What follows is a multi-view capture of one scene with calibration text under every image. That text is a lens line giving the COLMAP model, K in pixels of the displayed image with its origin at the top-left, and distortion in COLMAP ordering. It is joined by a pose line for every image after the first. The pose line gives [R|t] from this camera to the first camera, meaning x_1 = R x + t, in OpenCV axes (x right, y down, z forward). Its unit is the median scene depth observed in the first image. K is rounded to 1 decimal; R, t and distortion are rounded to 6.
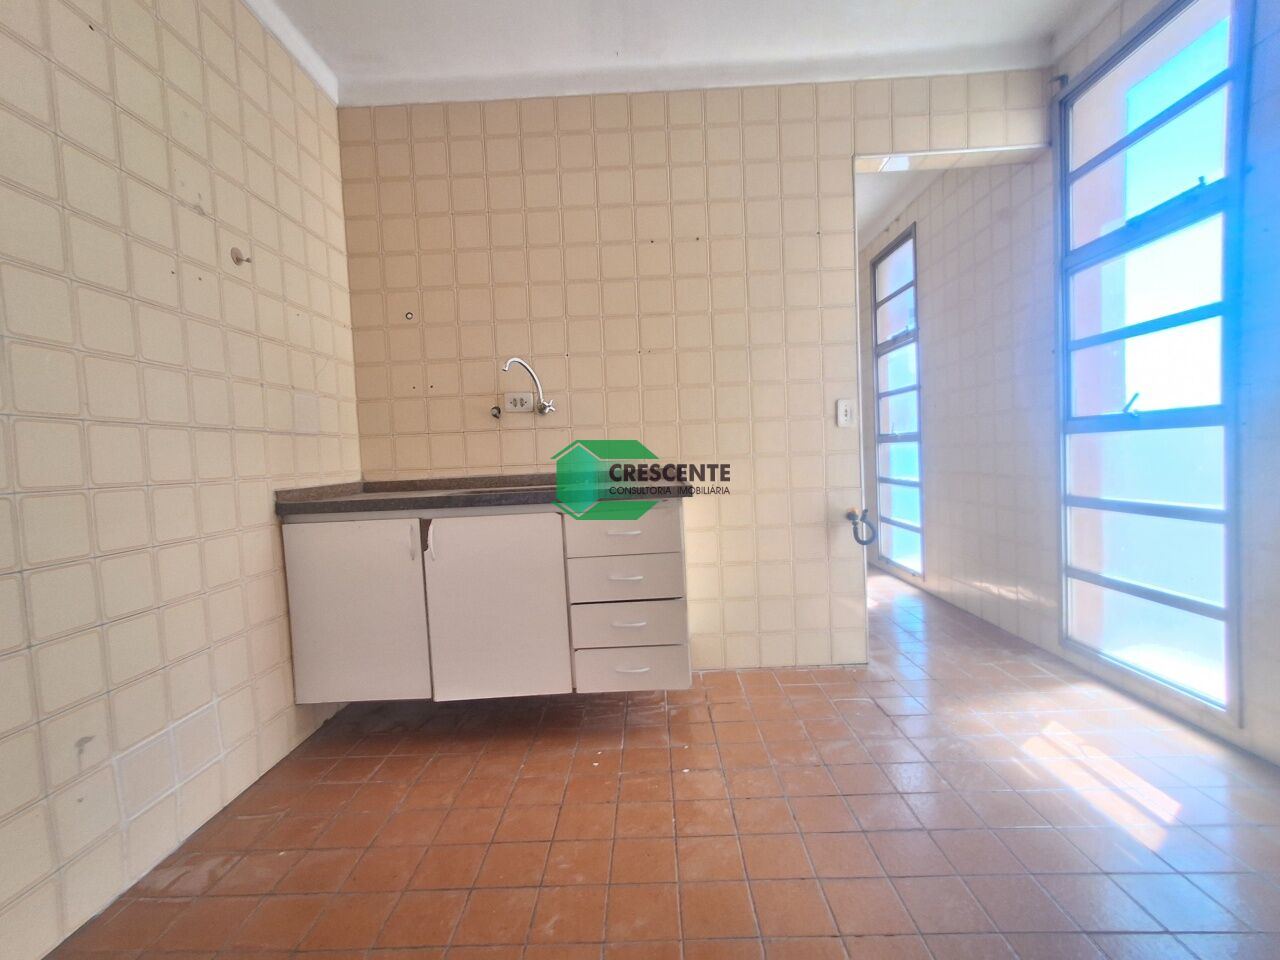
lens RADIAL K [[584.1, 0, 643.1], [0, 584.1, 483.7], [0, 0, 1]] dist [-0.000994, 0.001525]
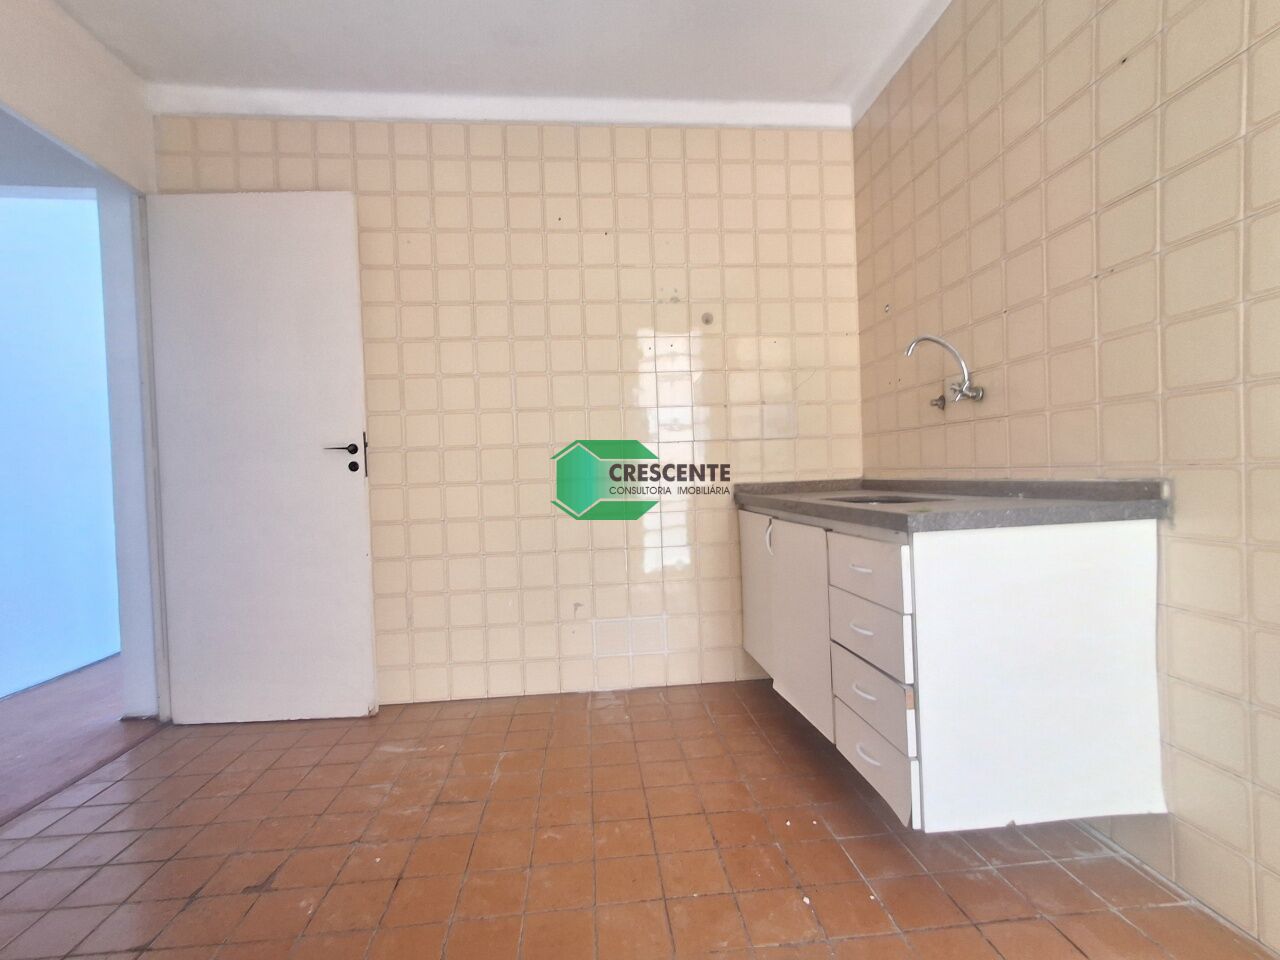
lens RADIAL K [[584.1, 0, 641.3], [0, 584.1, 484.1], [0, 0, 1]] dist [-0.000994, 0.001525]
pose [[0.112184, 0.056576, -0.992076, 0.685326], [-0.020136, 0.998302, 0.054654, -0.058210], [0.993483, 0.013846, 0.113133, 0.648580]]
